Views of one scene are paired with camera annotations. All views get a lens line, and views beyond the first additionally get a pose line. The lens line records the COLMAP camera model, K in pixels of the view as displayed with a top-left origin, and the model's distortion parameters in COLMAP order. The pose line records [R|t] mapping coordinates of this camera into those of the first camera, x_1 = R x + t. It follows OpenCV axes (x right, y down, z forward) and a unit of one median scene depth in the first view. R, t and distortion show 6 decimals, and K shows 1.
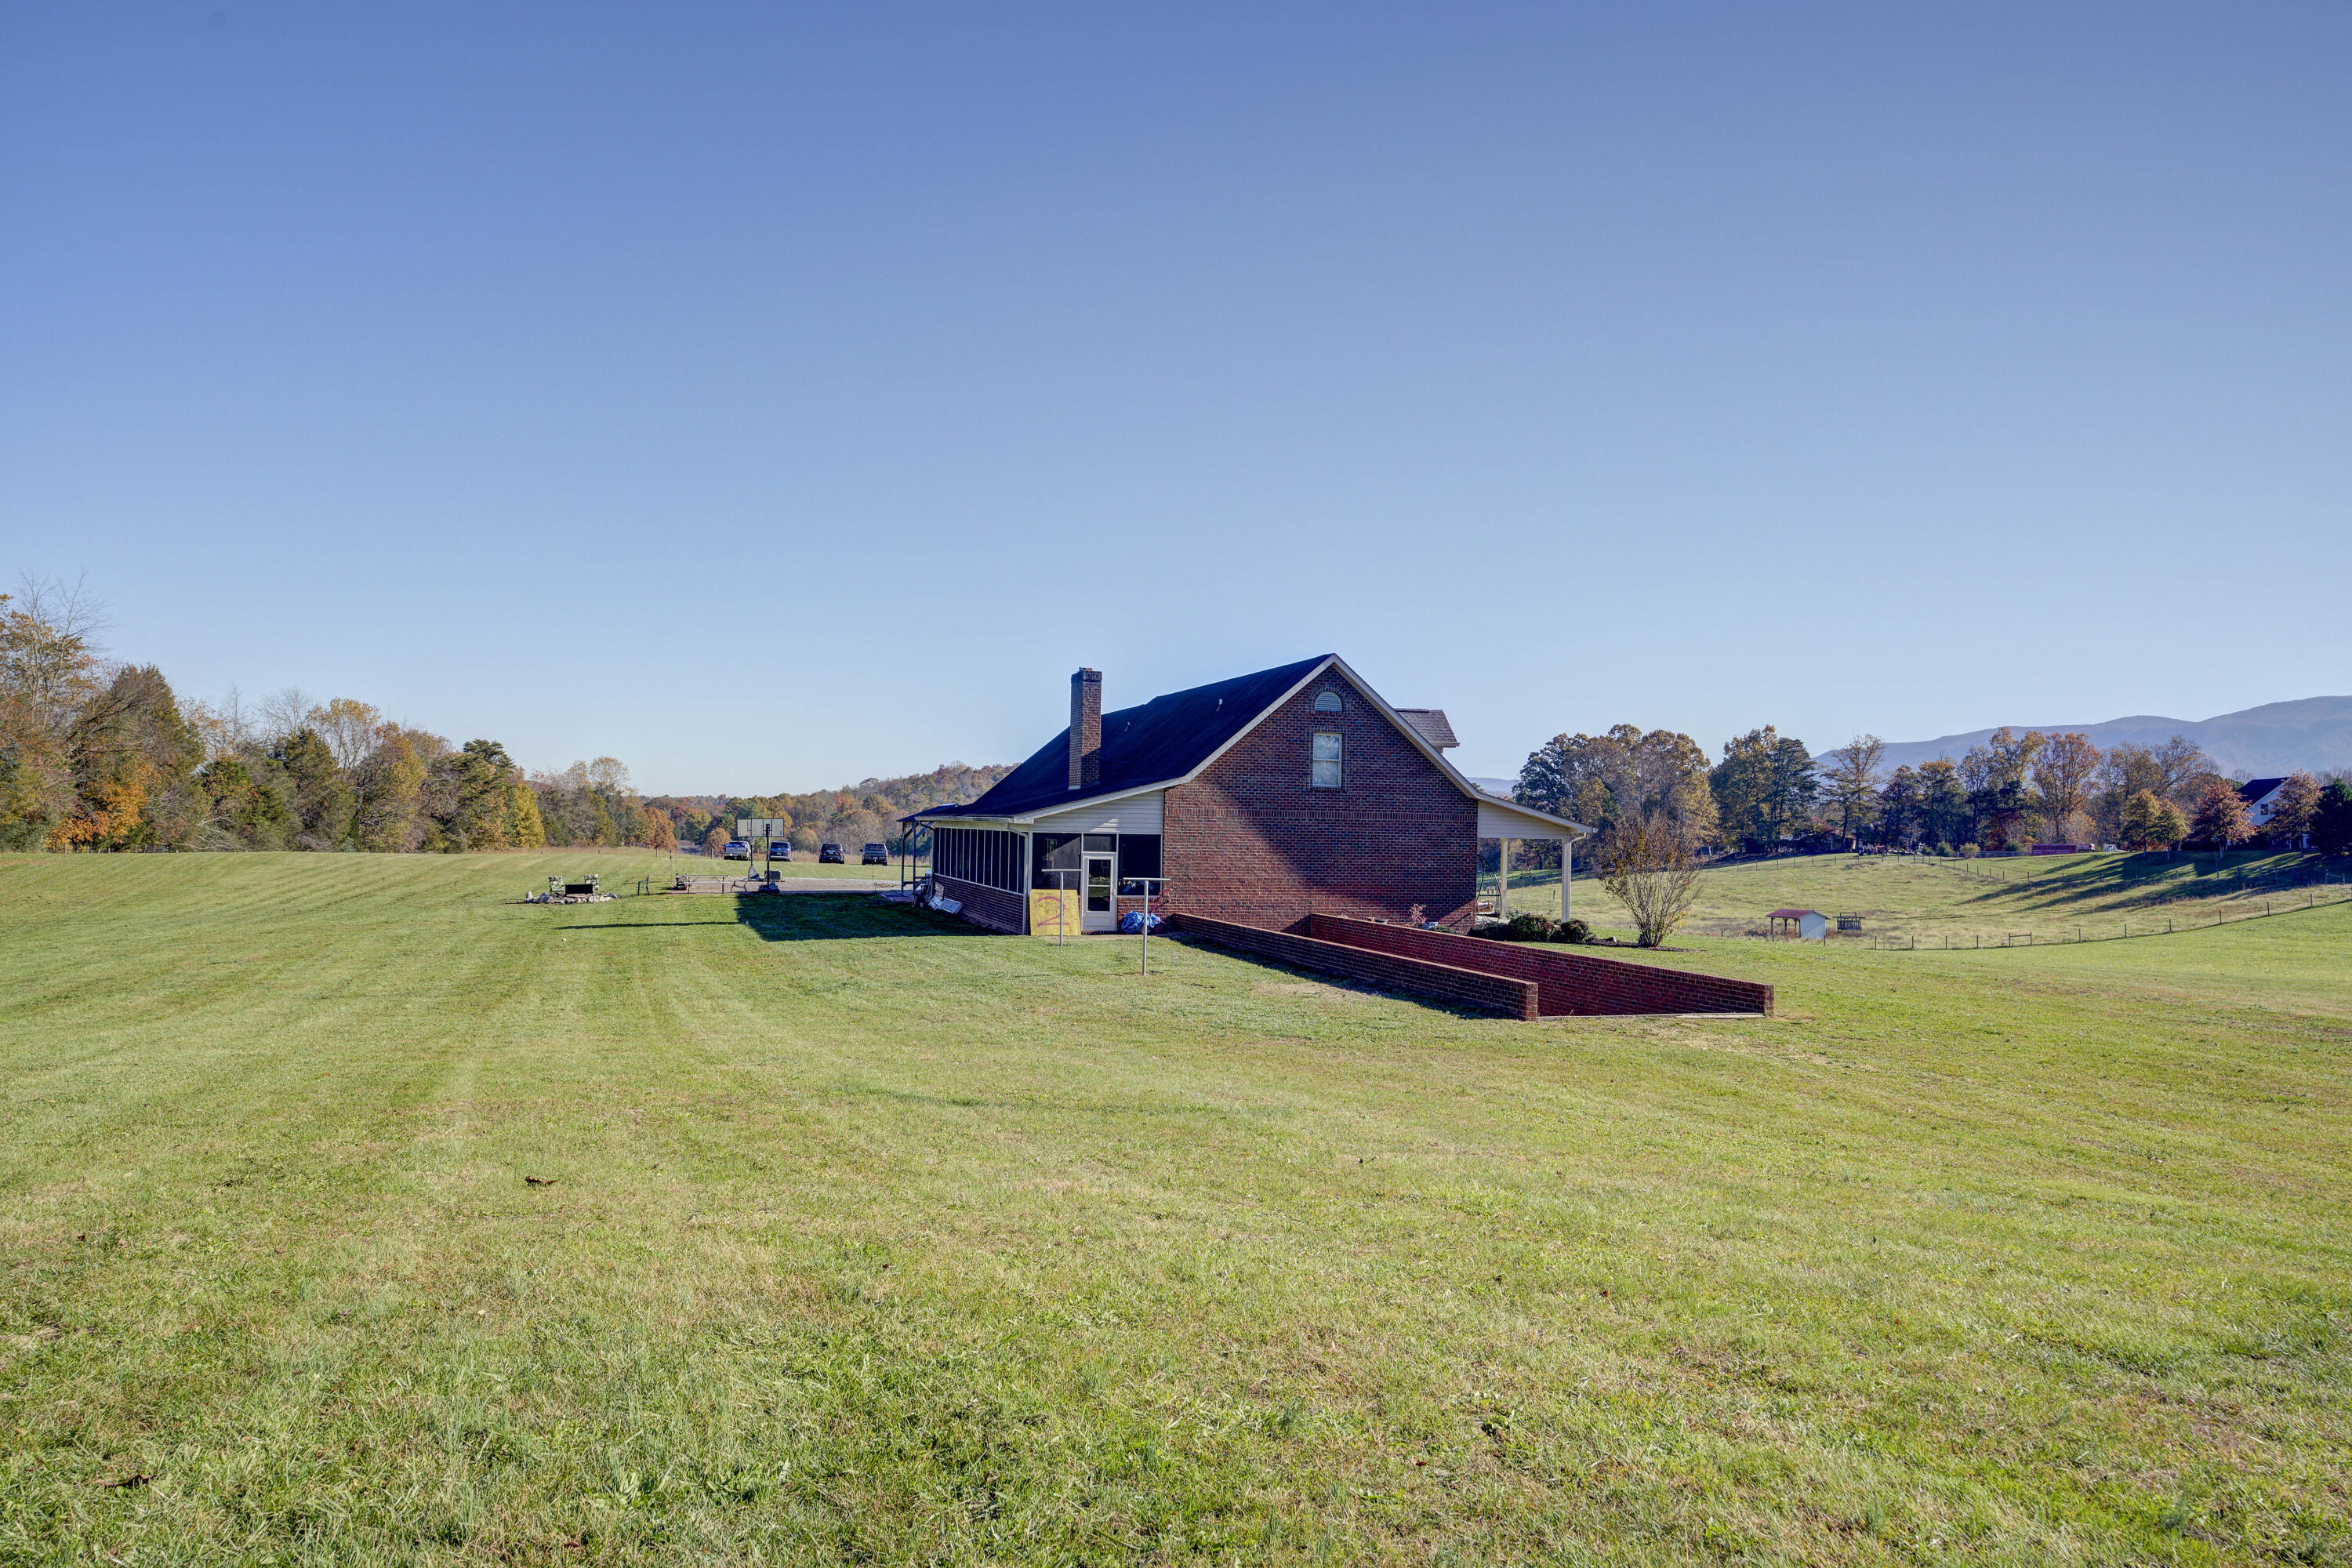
lens RADIAL K [[1569.1, 0, 1186.8], [0, 1569.1, 769.9], [0, 0, 1]] dist [-0.017798, 0.004474]
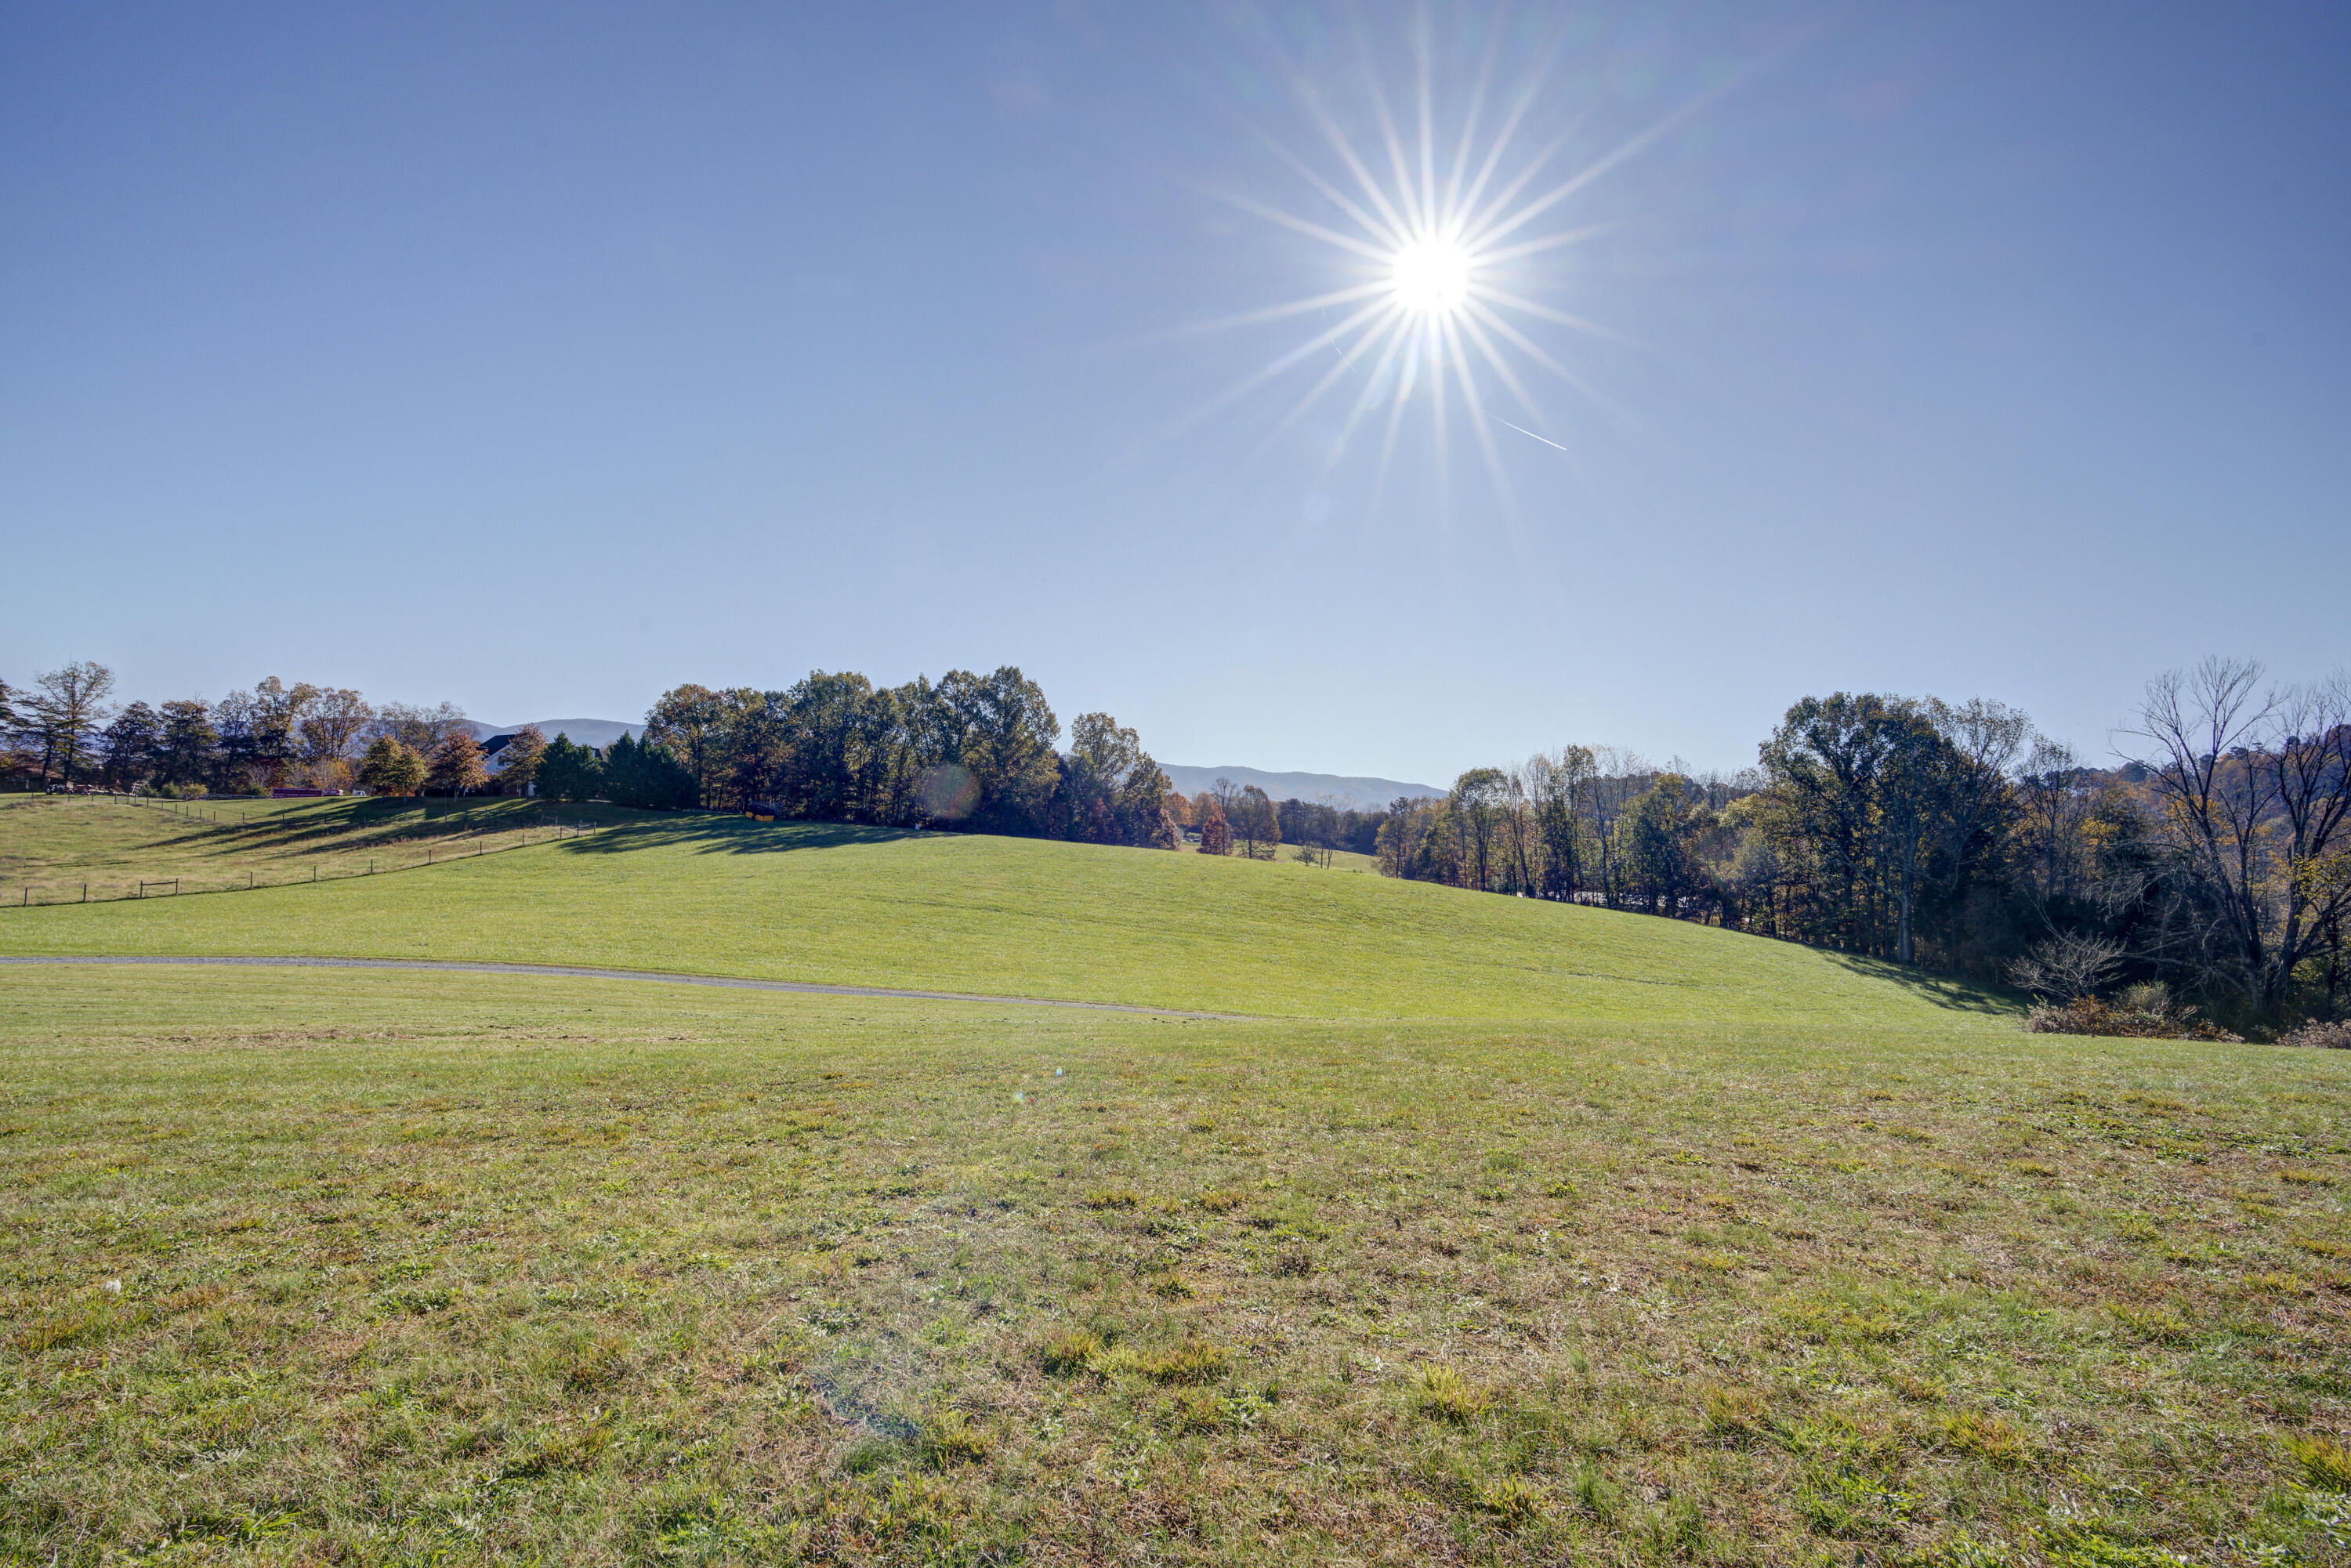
lens RADIAL K [[1084.8, 0, 1178.2], [0, 1084.8, 775.4], [0, 0, 1]] dist [-0.003715, 0.001263]
pose [[0.428608, 0.051930, 0.901997, 0.220166], [-0.064545, 0.997556, -0.026761, 0.027366], [-0.901182, -0.046750, 0.430913, 0.253369]]
